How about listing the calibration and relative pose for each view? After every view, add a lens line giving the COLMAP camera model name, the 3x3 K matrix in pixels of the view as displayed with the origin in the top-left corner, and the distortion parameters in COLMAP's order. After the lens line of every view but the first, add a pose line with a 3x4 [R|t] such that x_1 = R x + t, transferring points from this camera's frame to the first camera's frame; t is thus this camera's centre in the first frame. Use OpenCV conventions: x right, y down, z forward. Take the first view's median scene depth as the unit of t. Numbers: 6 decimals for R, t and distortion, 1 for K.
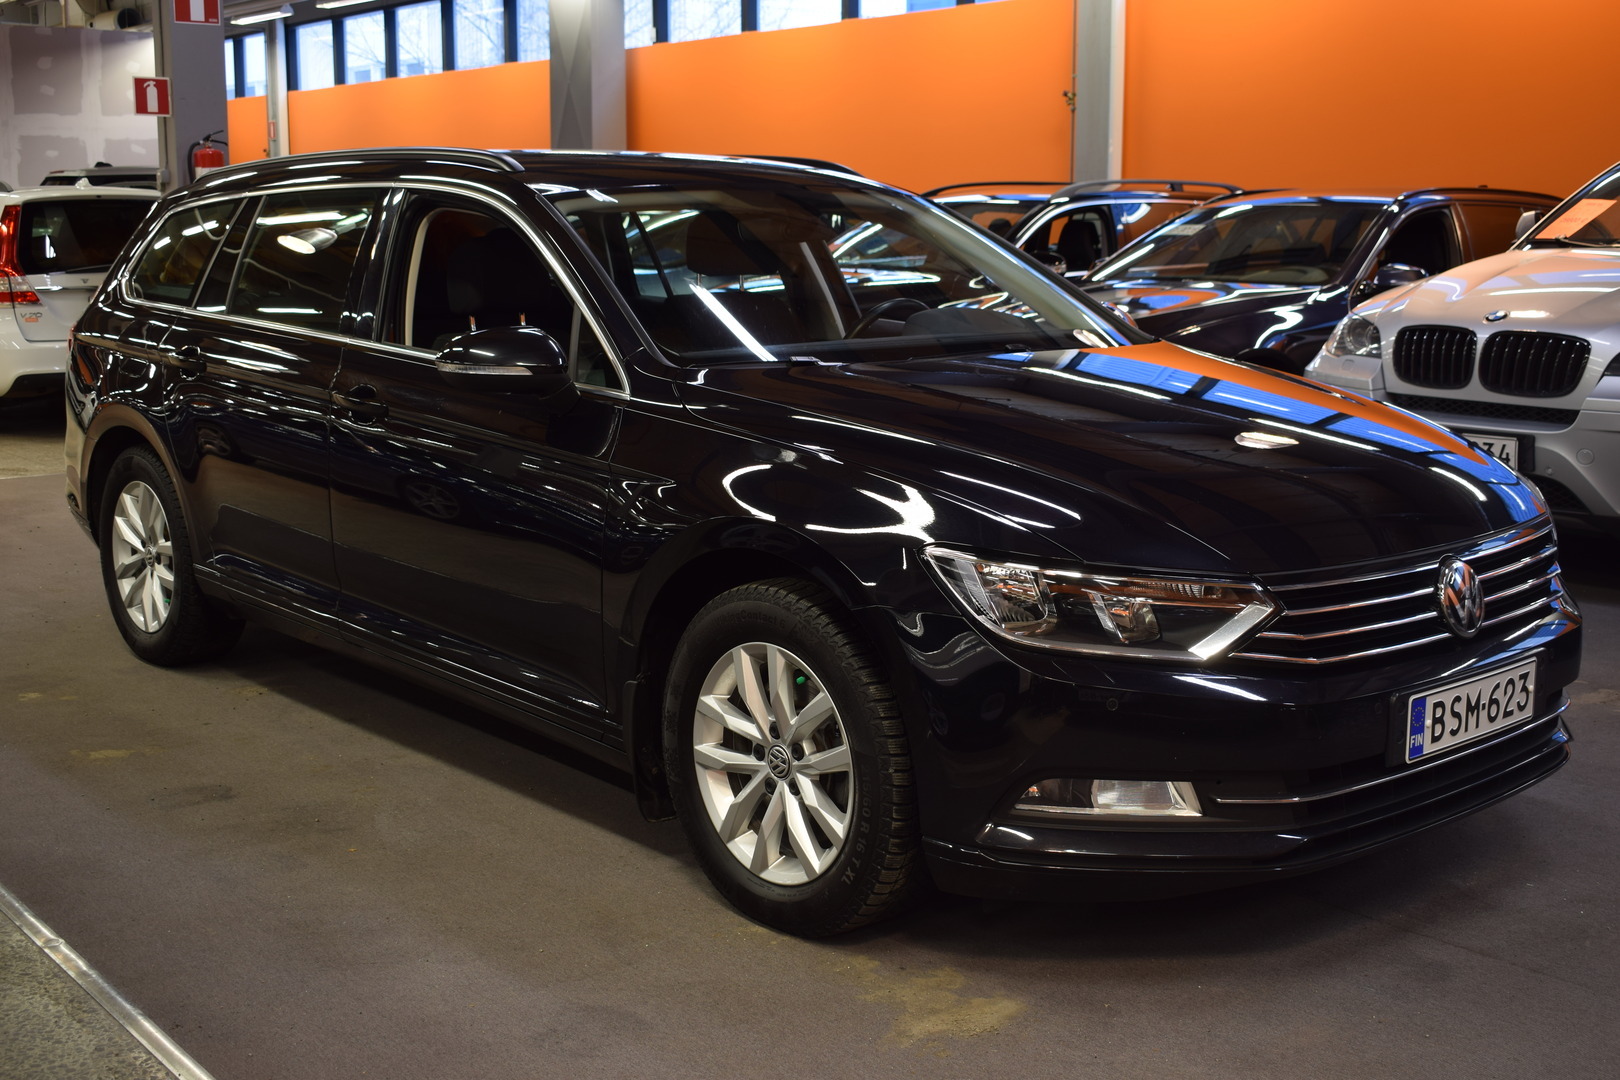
lens RADIAL K [[1947.9, 0, 810.0], [0, 1947.9, 540.0], [0, 0, 1]] dist [-0.067954, -0.022674]
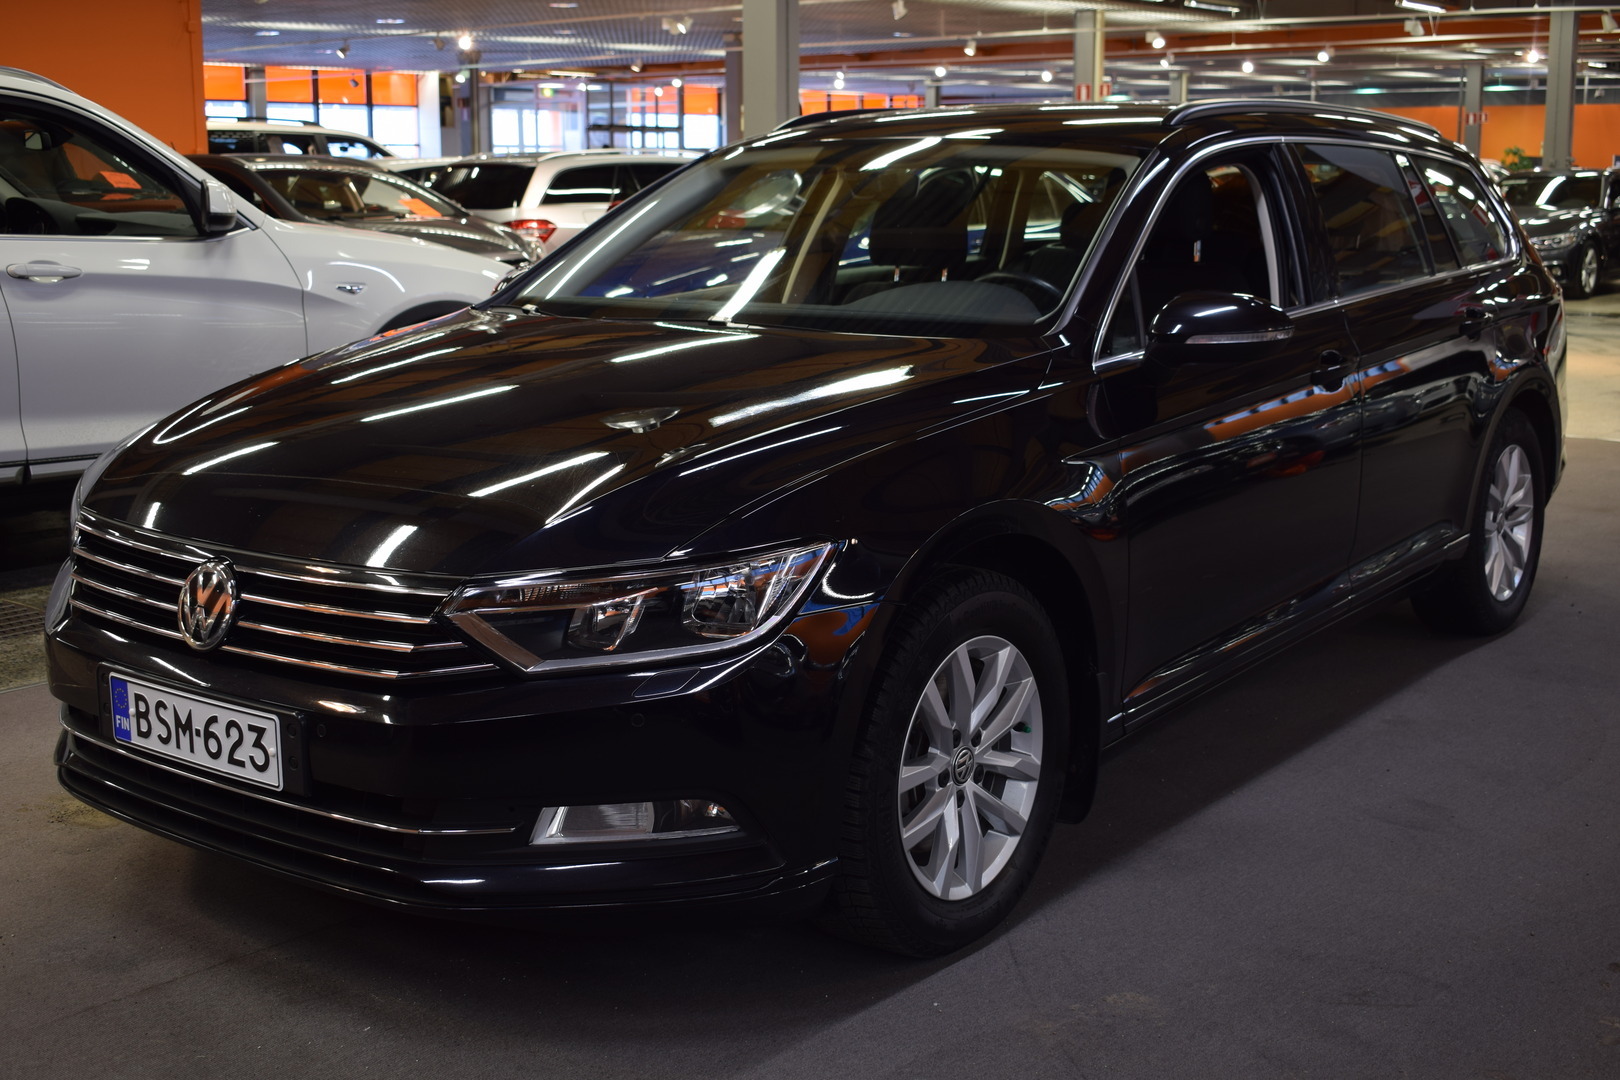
lens RADIAL K [[1947.9, 0, 810.0], [0, 1947.9, 540.0], [0, 0, 1]] dist [-0.067954, -0.022674]
pose [[0.185521, 0.182577, -0.965530, 1.232739], [-0.159887, 0.975102, 0.153666, -0.178500], [0.969545, 0.125867, 0.210094, 1.074426]]
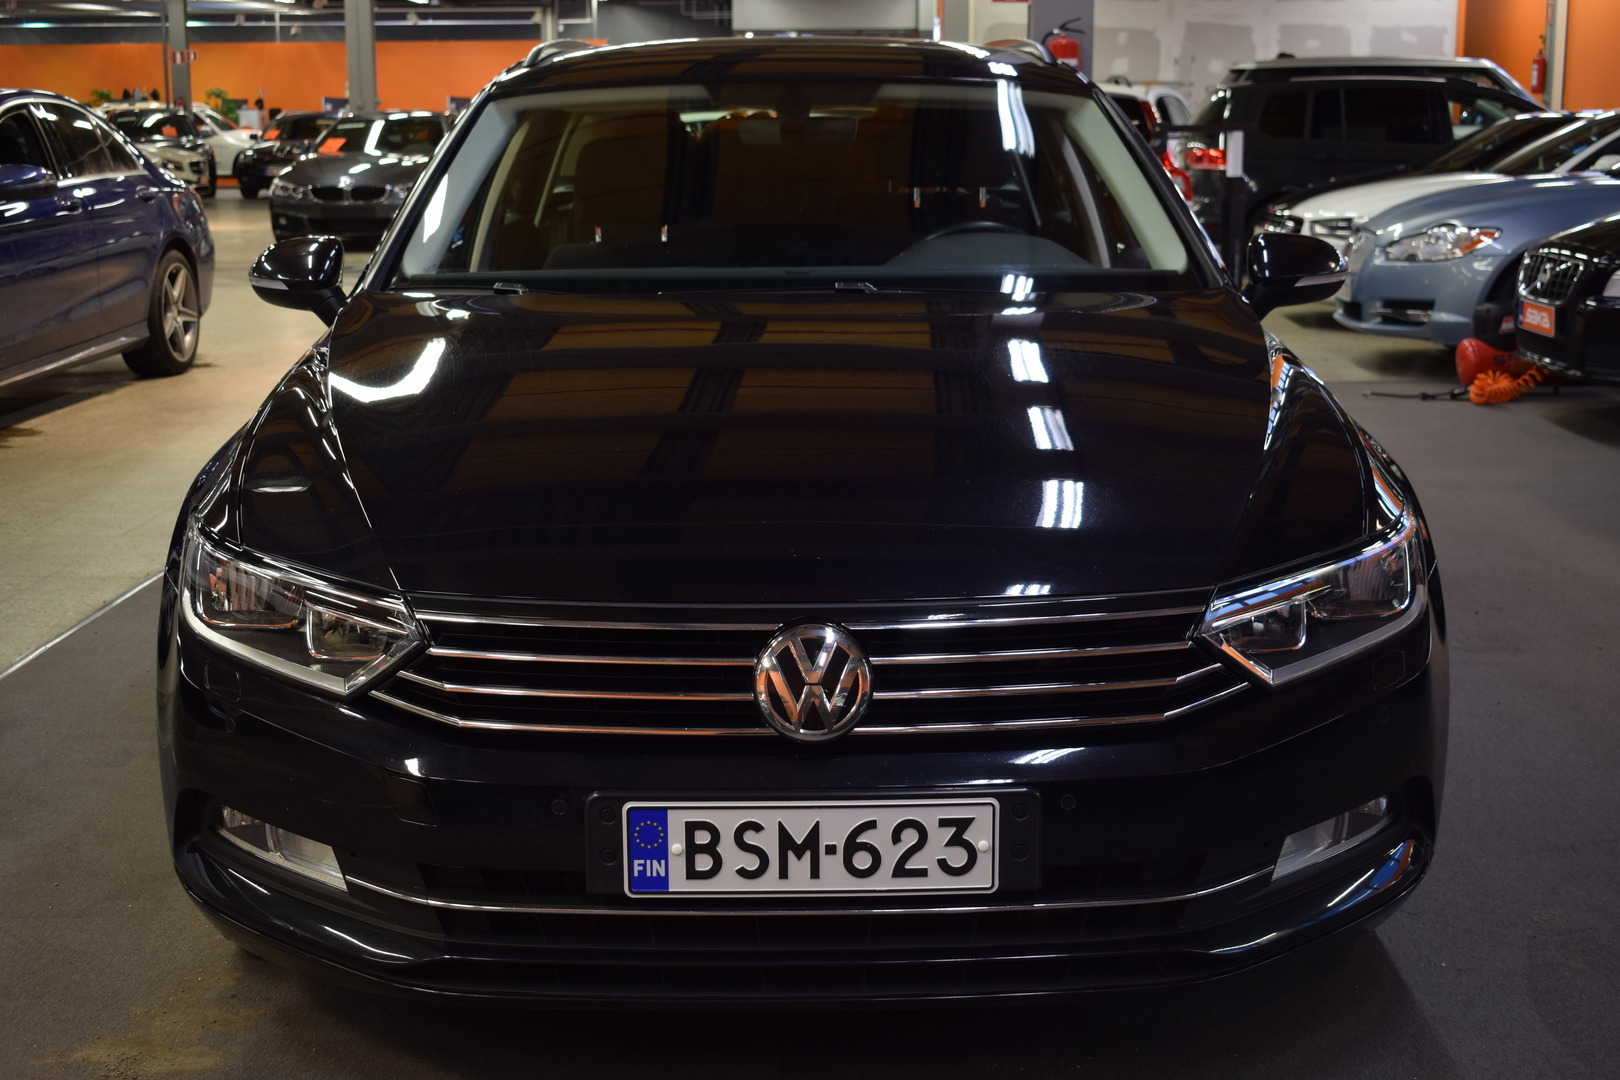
lens RADIAL K [[2138.9, 0, 810.0], [0, 2138.9, 540.0], [0, 0, 1]] dist [-0.011034, -0.006932]
pose [[0.755609, 0.125402, -0.642907, 0.803234], [-0.105402, 0.991990, 0.069613, -0.069756], [0.646487, 0.015163, 0.762774, 0.432970]]
